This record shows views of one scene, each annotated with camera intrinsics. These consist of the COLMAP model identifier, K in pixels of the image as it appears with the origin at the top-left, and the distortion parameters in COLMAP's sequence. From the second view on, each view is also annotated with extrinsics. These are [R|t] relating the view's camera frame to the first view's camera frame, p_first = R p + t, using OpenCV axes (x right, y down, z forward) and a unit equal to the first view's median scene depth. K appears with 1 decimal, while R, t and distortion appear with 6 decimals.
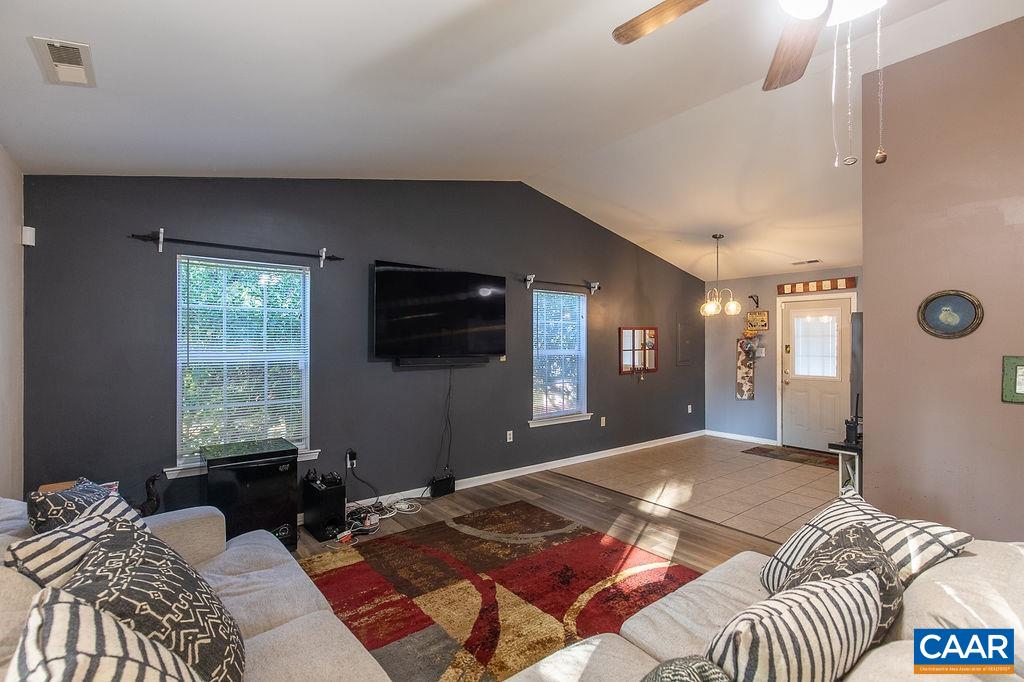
lens RADIAL K [[468.6, 0, 504.7], [0, 468.6, 341.9], [0, 0, 1]] dist [0.007614, -0.001295]
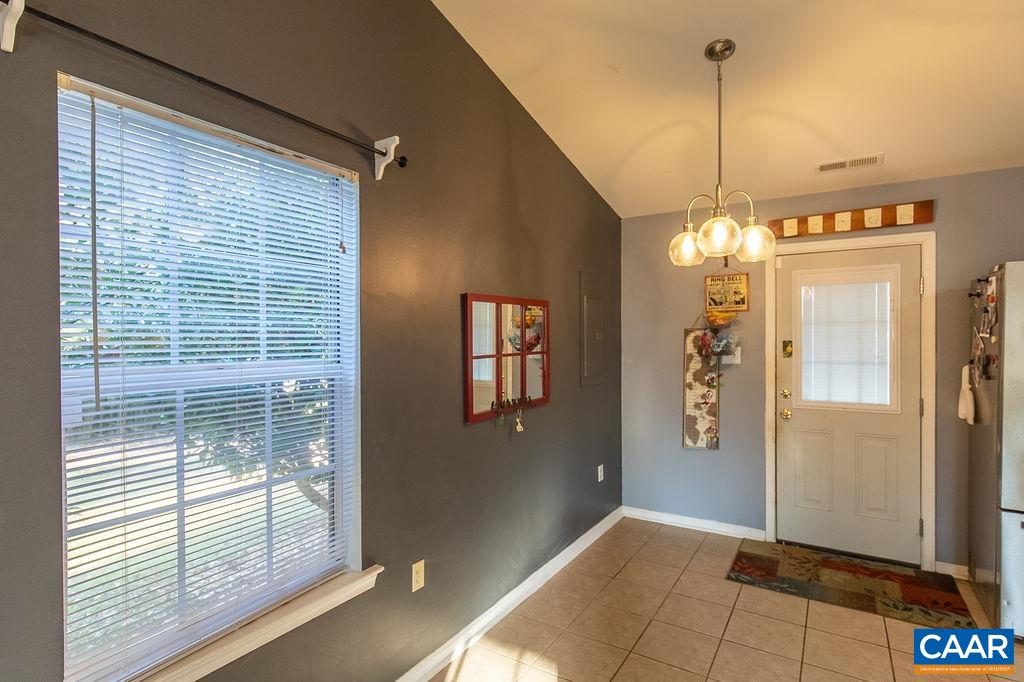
lens RADIAL K [[523.9, 0, 512.0], [0, 523.9, 341.0], [0, 0, 1]] dist [0.044142, 0.000068]
pose [[0.938053, -0.005067, 0.346454, 0.133785], [0.003079, 0.999975, 0.006286, 0.002483], [-0.346477, -0.004830, 0.938046, 0.584599]]
